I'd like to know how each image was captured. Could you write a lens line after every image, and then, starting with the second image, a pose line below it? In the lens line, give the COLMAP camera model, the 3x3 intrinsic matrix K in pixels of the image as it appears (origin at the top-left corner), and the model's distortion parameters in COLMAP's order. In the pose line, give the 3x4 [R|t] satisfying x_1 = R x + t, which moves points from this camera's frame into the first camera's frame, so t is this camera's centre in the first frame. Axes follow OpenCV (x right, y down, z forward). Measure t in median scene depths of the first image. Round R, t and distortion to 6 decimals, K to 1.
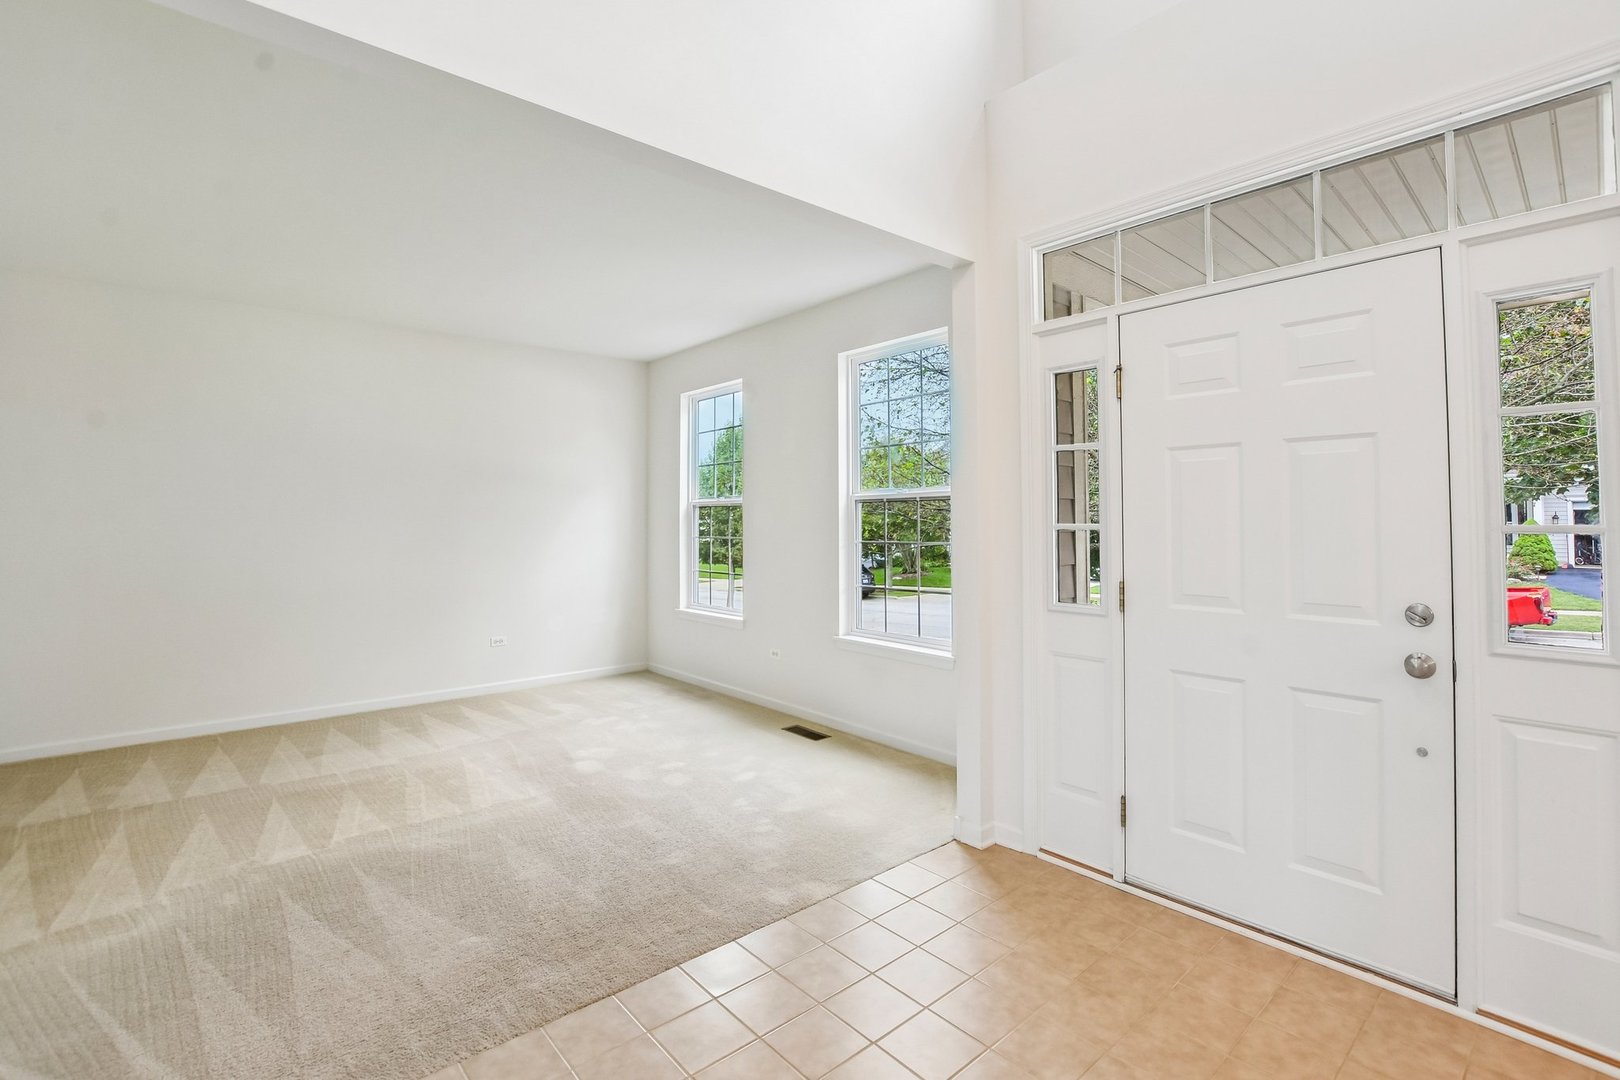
lens RADIAL K [[729.2, 0, 801.8], [0, 729.2, 527.8], [0, 0, 1]] dist [-0.032580, 0.004862]
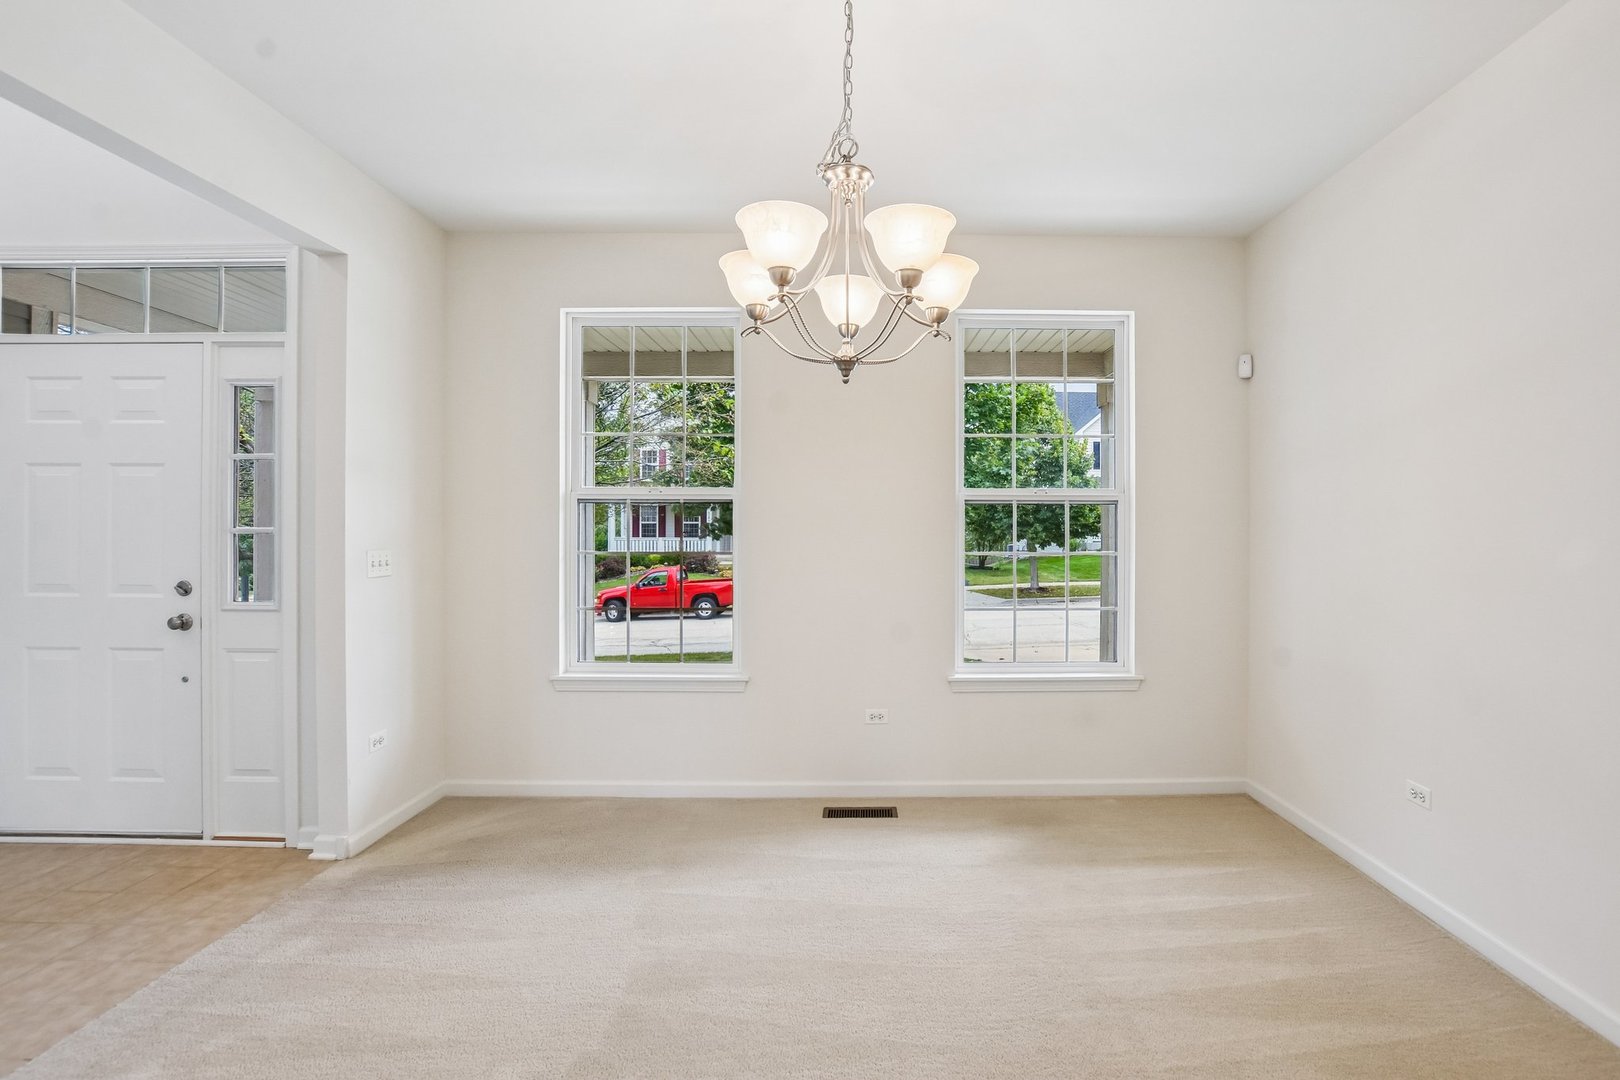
lens RADIAL K [[647.6, 0, 852.7], [0, 647.6, 547.1], [0, 0, 1]] dist [-0.003146, -0.000124]
pose [[0.668332, -0.016396, 0.743683, 0.755988], [0.000003, 0.999757, 0.022038, 0.005953], [-0.743863, -0.014727, 0.668170, -0.895766]]
